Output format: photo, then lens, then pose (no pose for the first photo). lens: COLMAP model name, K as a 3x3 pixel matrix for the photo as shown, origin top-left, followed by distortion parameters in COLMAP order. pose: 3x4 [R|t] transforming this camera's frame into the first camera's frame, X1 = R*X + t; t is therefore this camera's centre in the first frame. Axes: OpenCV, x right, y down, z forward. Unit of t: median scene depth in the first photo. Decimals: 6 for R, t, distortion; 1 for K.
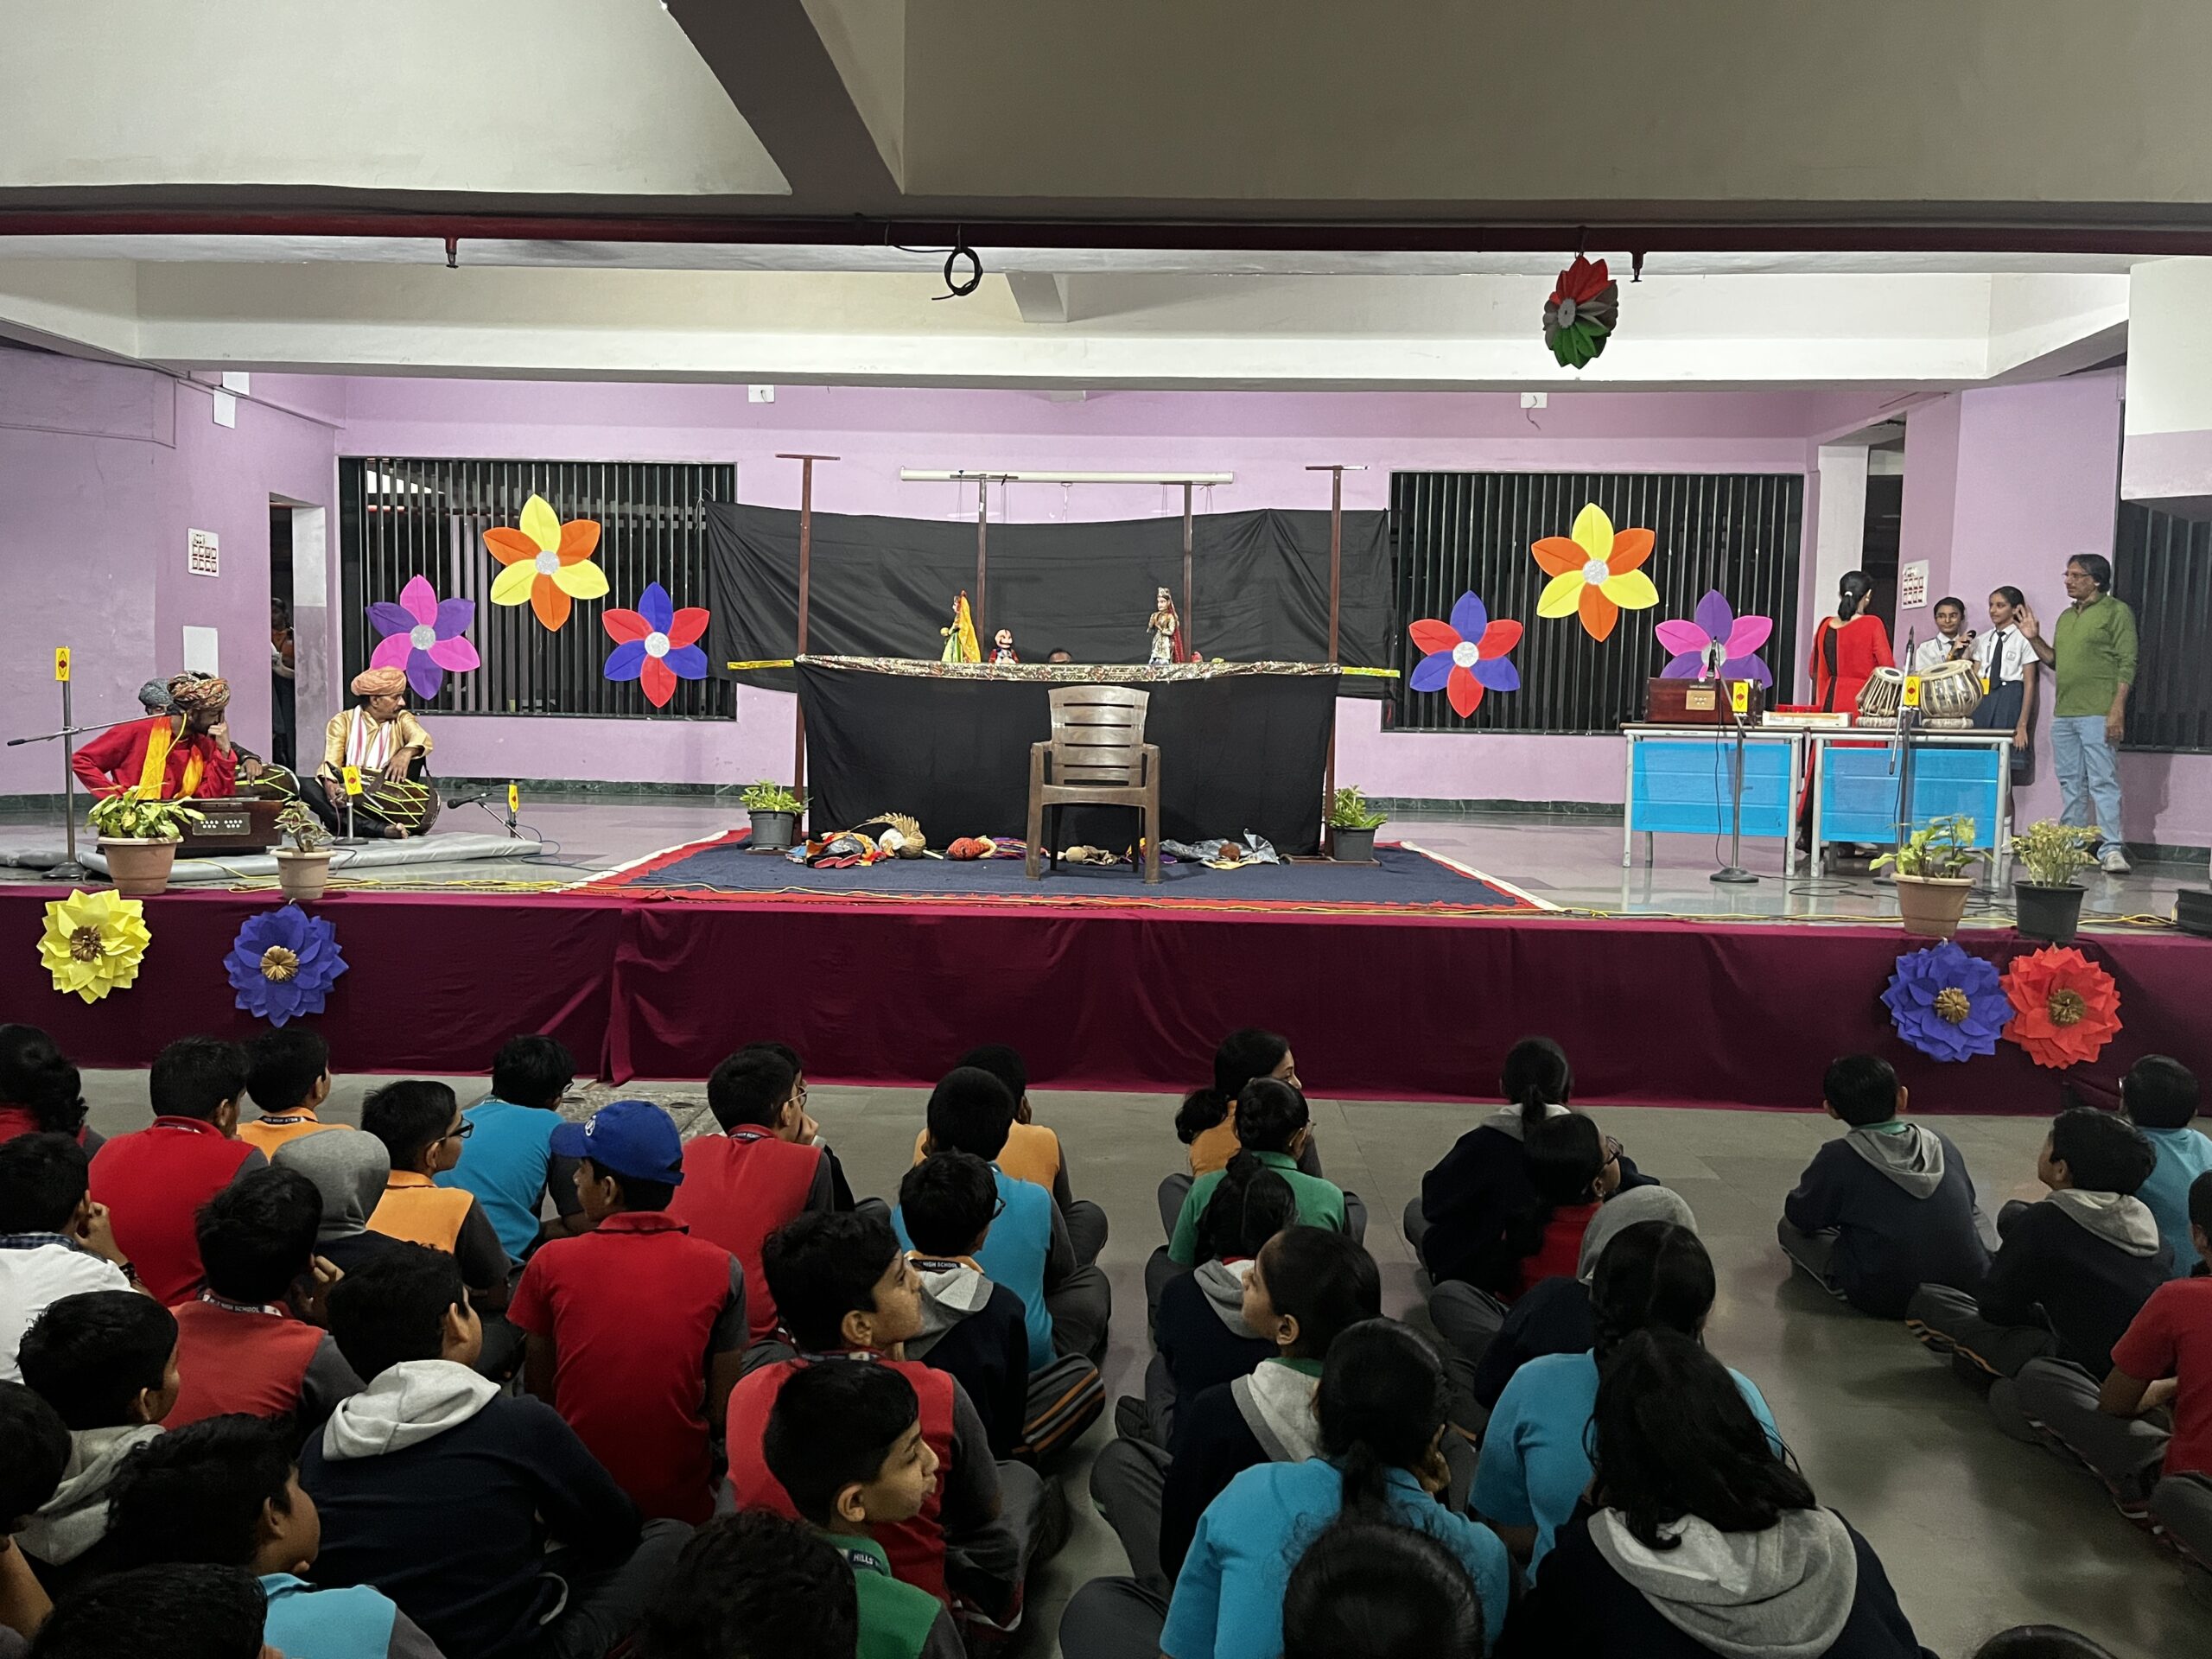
lens RADIAL K [[1704.4, 0, 1094.0], [0, 1704.4, 813.2], [0, 0, 1]] dist [0.042926, -0.034158]
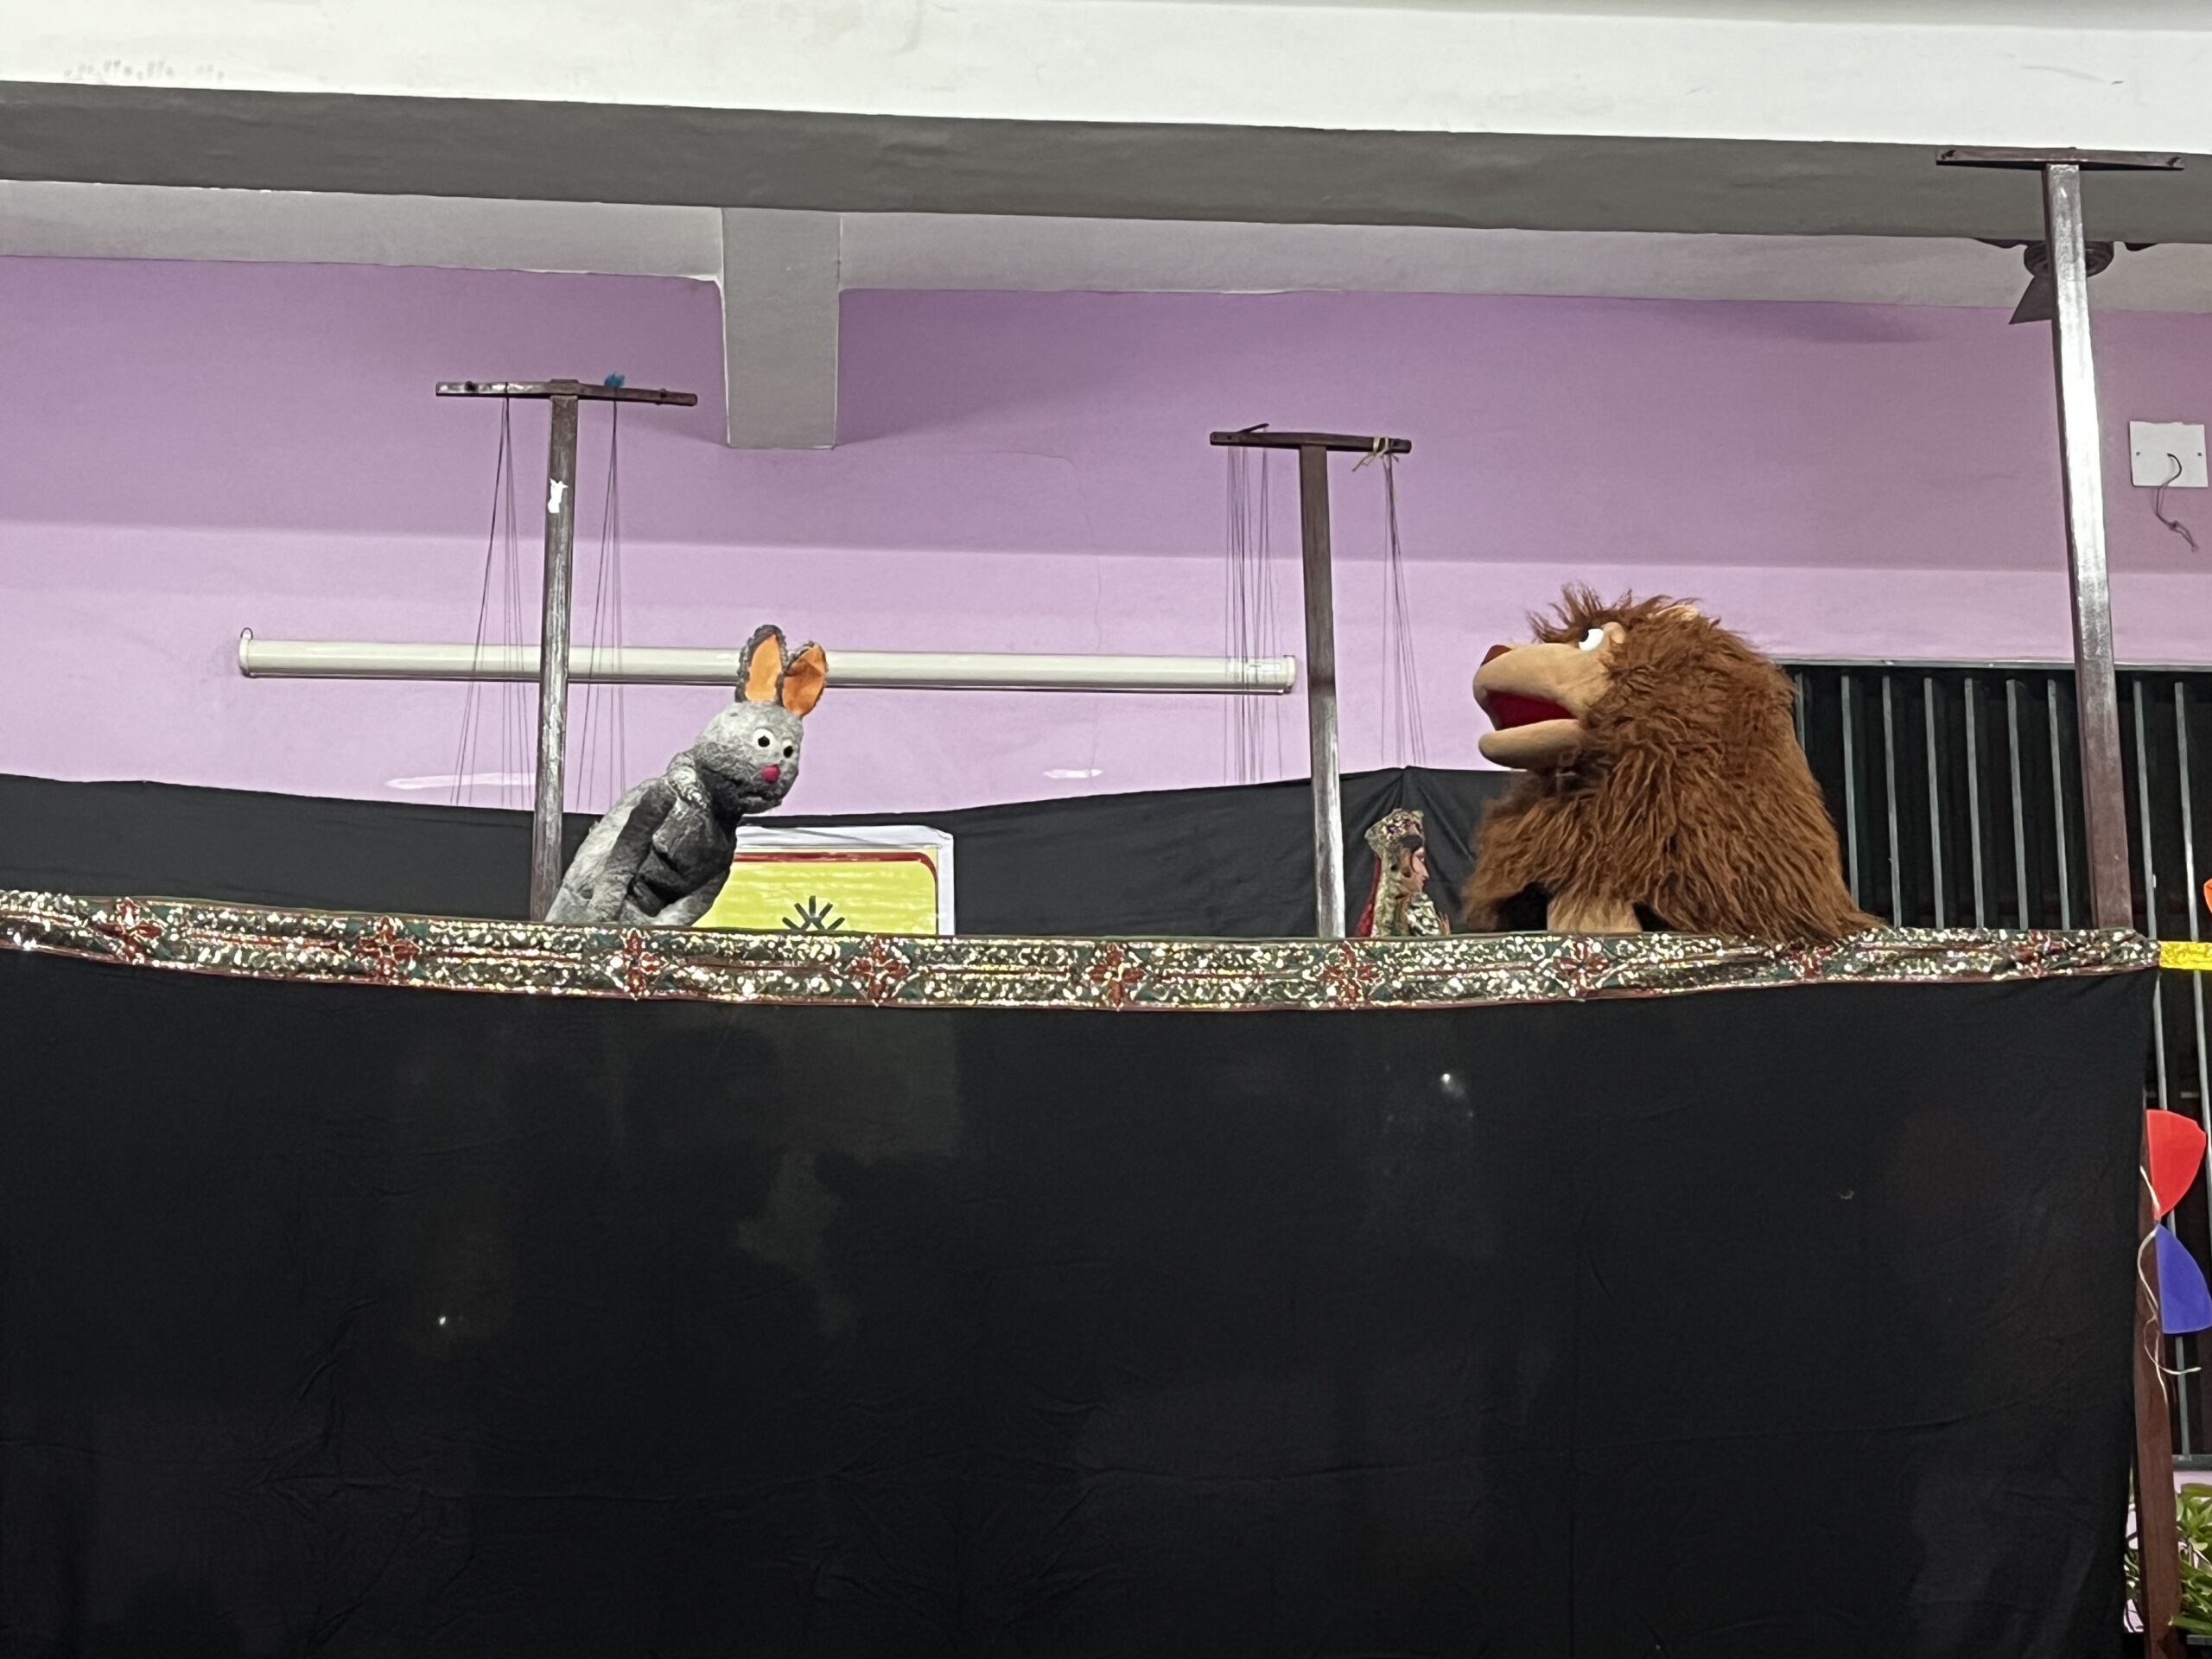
lens RADIAL K [[3635.9, 0, 1089.6], [0, 3635.9, 823.4], [0, 0, 1]] dist [0.071379, 0.000000]
pose [[0.992879, 0.010135, 0.118695, -0.038567], [0.023512, 0.960104, -0.278653, 0.022044], [-0.116784, 0.279460, 0.953029, 0.357840]]
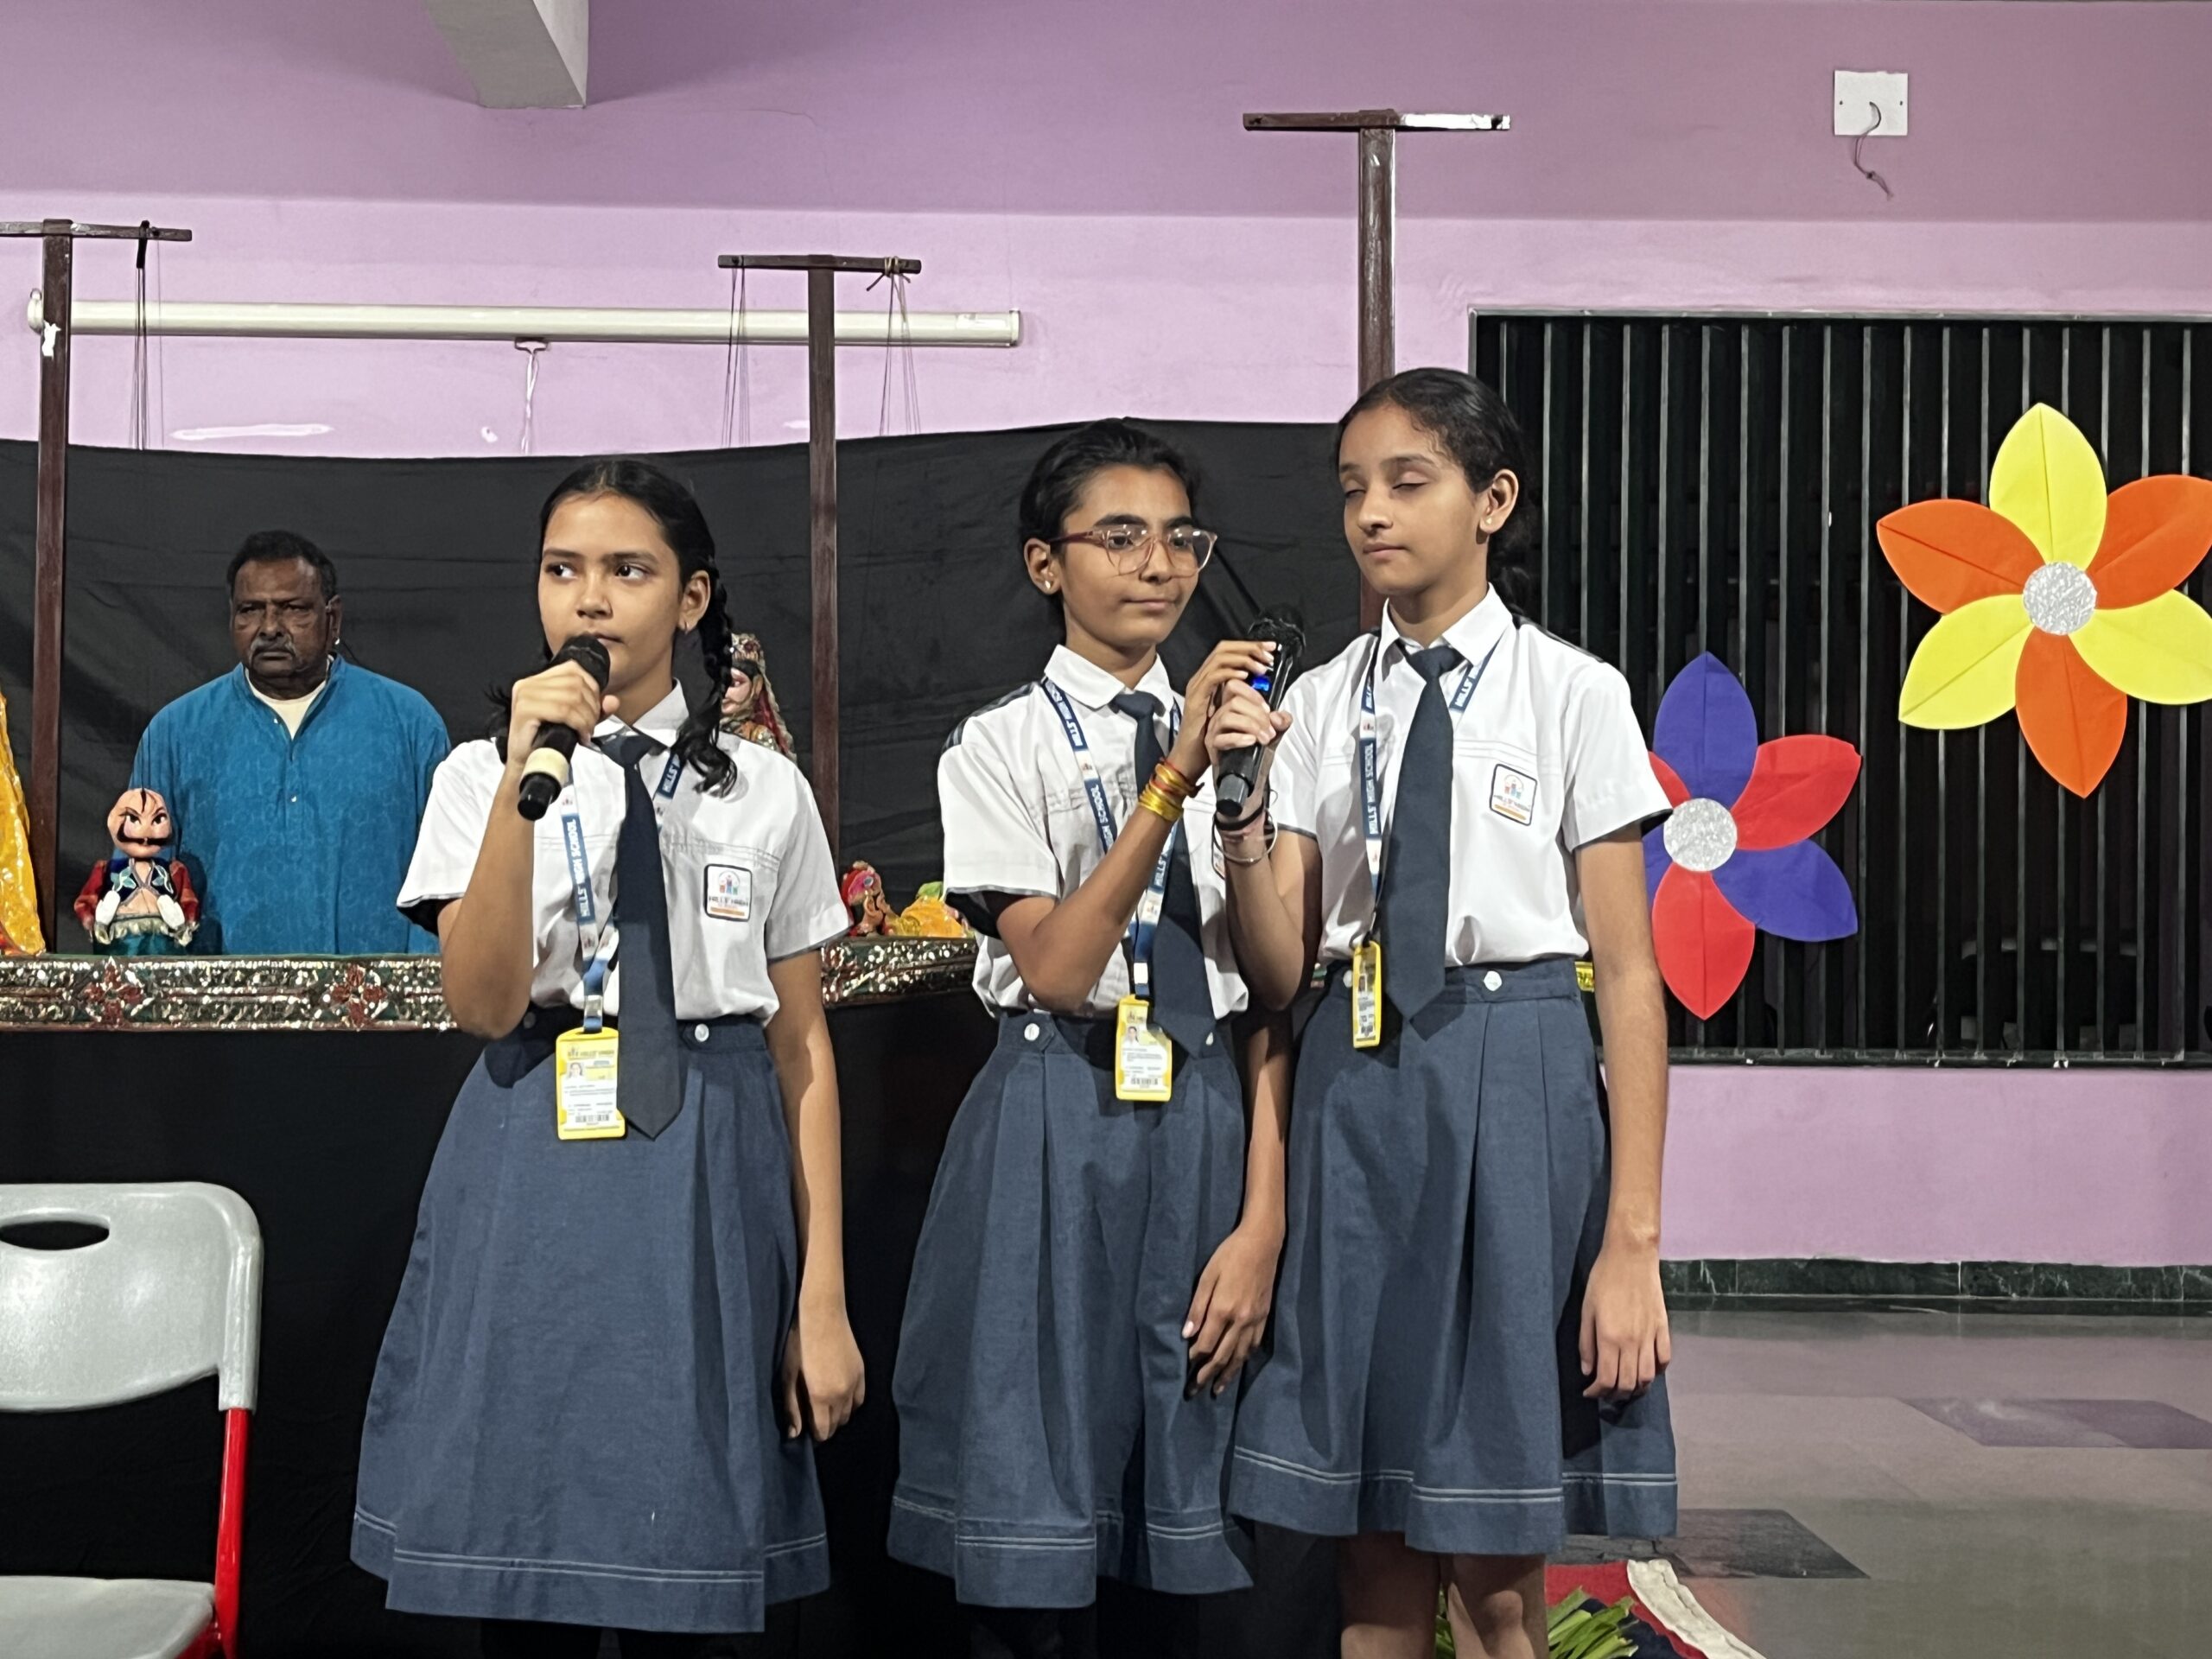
lens RADIAL K [[3135.2, 0, 1091.4], [0, 3135.2, 775.6], [0, 0, 1]] dist [0.052332, 0.000000]
pose [[0.996756, -0.007244, 0.080161, 0.044602], [0.015043, 0.995160, -0.097114, -0.045664], [-0.079070, 0.098005, 0.992040, 0.382855]]
